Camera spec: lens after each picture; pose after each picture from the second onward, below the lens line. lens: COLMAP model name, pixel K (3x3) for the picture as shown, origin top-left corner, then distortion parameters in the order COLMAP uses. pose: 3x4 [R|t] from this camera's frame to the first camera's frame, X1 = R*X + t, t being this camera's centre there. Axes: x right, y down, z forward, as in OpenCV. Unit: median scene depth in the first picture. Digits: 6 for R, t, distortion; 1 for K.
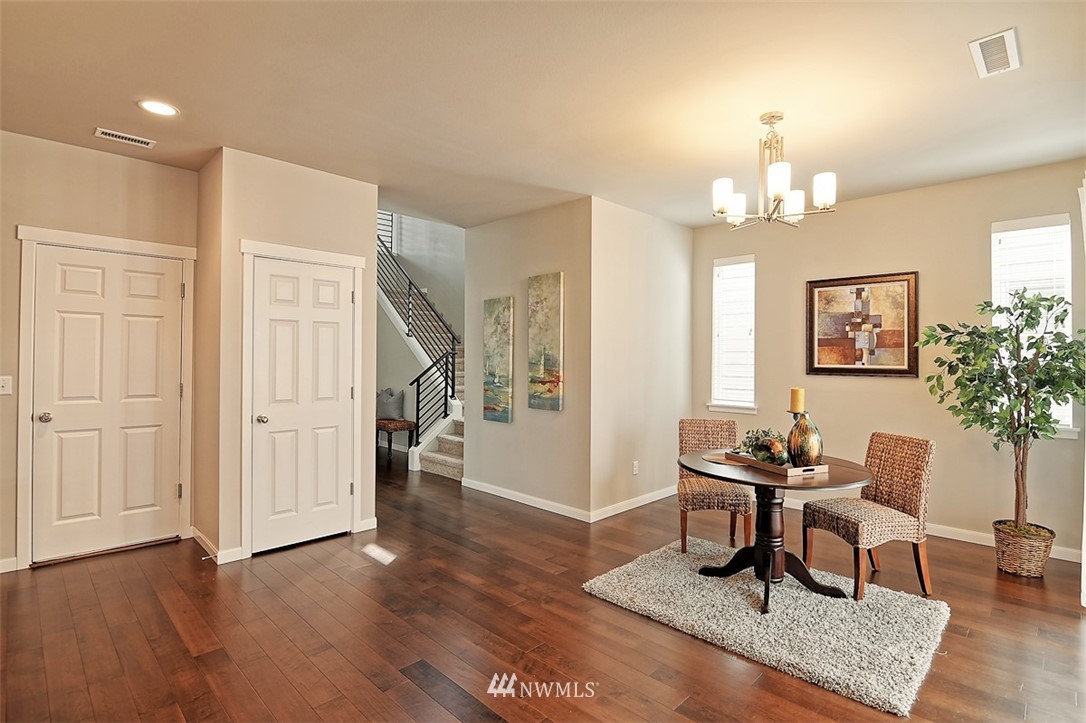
lens RADIAL K [[526.7, 0, 538.8], [0, 526.7, 352.9], [0, 0, 1]] dist [-0.007508, -0.010126]
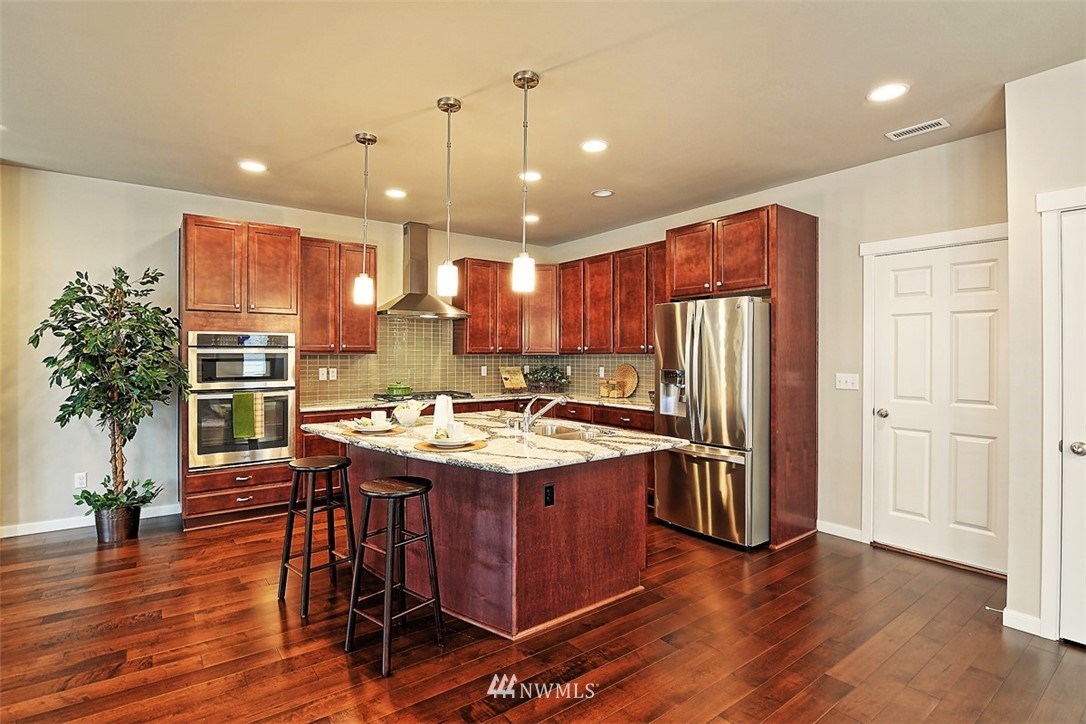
lens RADIAL K [[526.7, 0, 540.5], [0, 526.7, 354.8], [0, 0, 1]] dist [-0.007508, -0.010126]
pose [[-0.143636, -0.009486, -0.989585, 0.217503], [0.004916, 0.999935, -0.010299, 0.008304], [0.989618, -0.006344, -0.143580, 0.385326]]
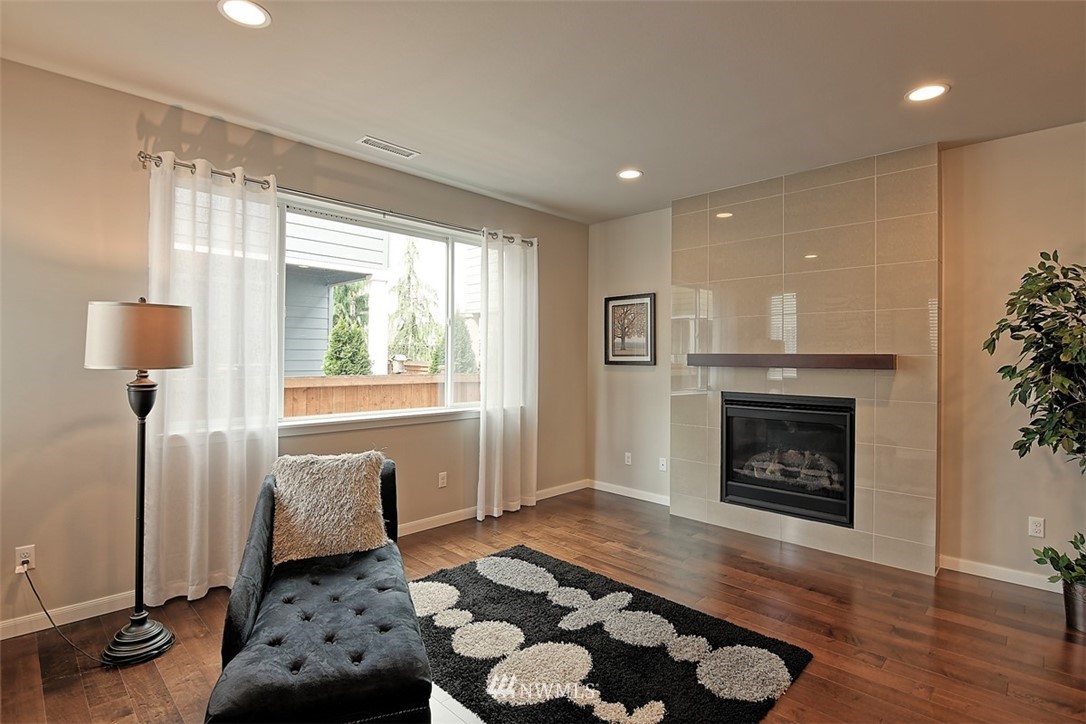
lens RADIAL K [[526.7, 0, 539.0], [0, 526.7, 353.8], [0, 0, 1]] dist [-0.007508, -0.010126]
pose [[-0.999790, -0.017010, -0.011394, 0.092743], [-0.016839, 0.999747, -0.014934, 0.003190], [0.011645, -0.014739, -0.999824, 0.106709]]
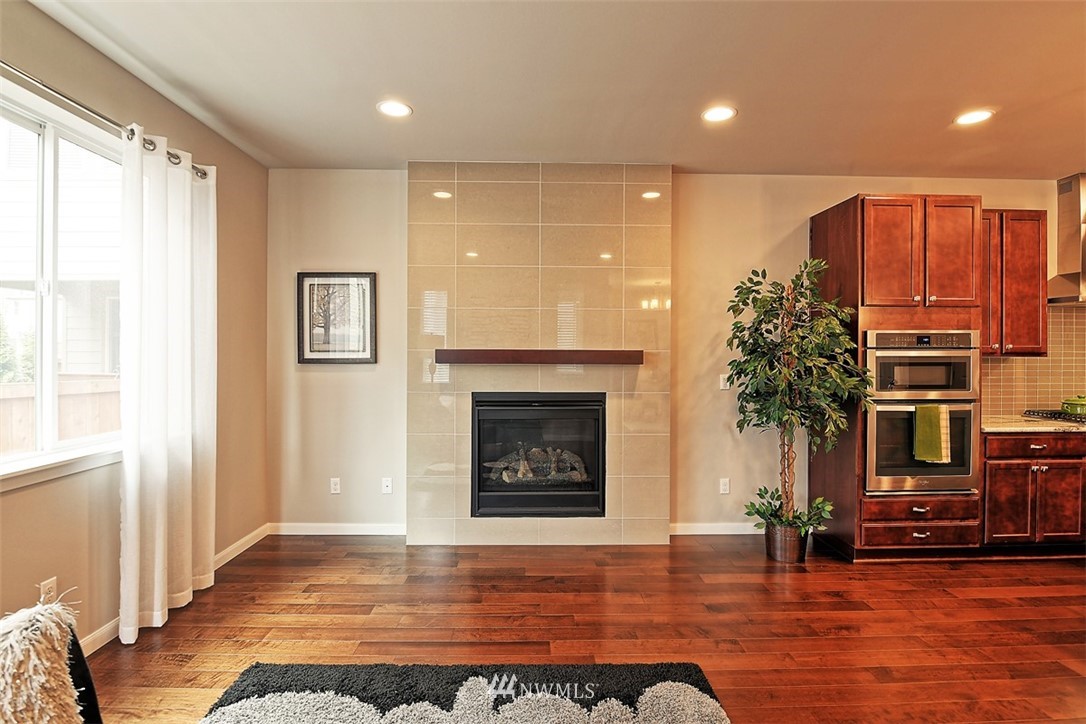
lens RADIAL K [[526.7, 0, 541.1], [0, 526.7, 354.7], [0, 0, 1]] dist [-0.007508, -0.010126]
pose [[-0.693383, -0.012571, -0.720459, 0.311430], [-0.003760, 0.999897, -0.013829, 0.003165], [0.720559, -0.006880, -0.693359, -0.232278]]
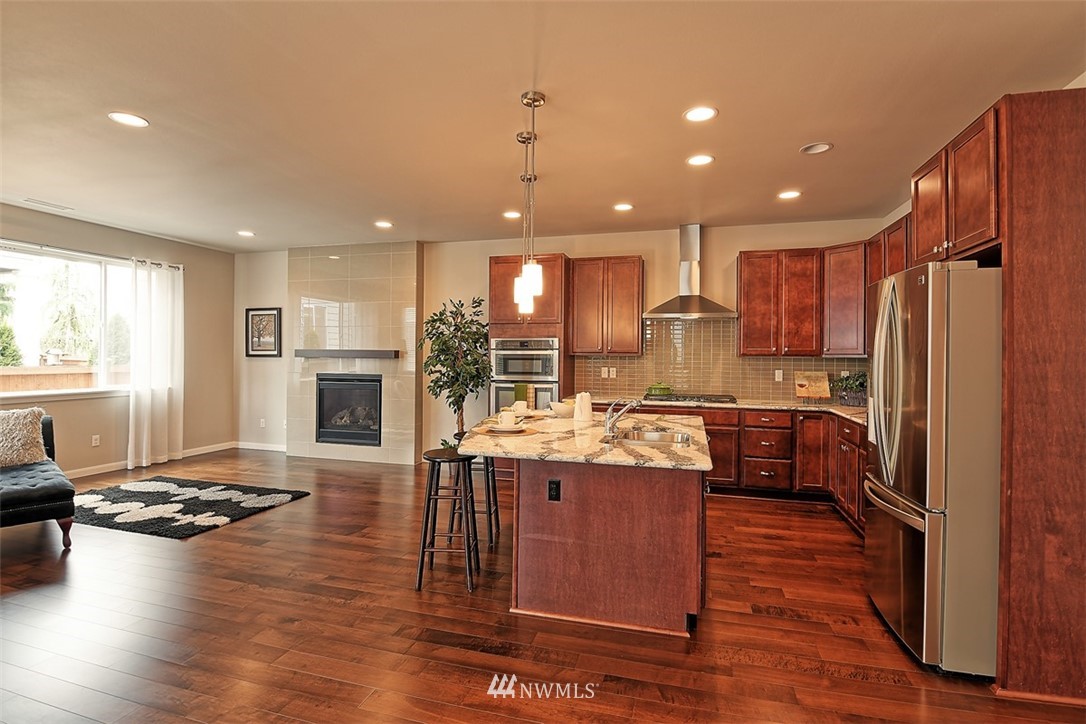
lens RADIAL K [[526.7, 0, 538.5], [0, 526.7, 355.5], [0, 0, 1]] dist [-0.007508, -0.010126]
pose [[-0.875140, -0.017145, -0.483567, -0.105175], [-0.012794, 0.999843, -0.012297, 0.012139], [0.483702, -0.004575, -0.875221, 0.910918]]
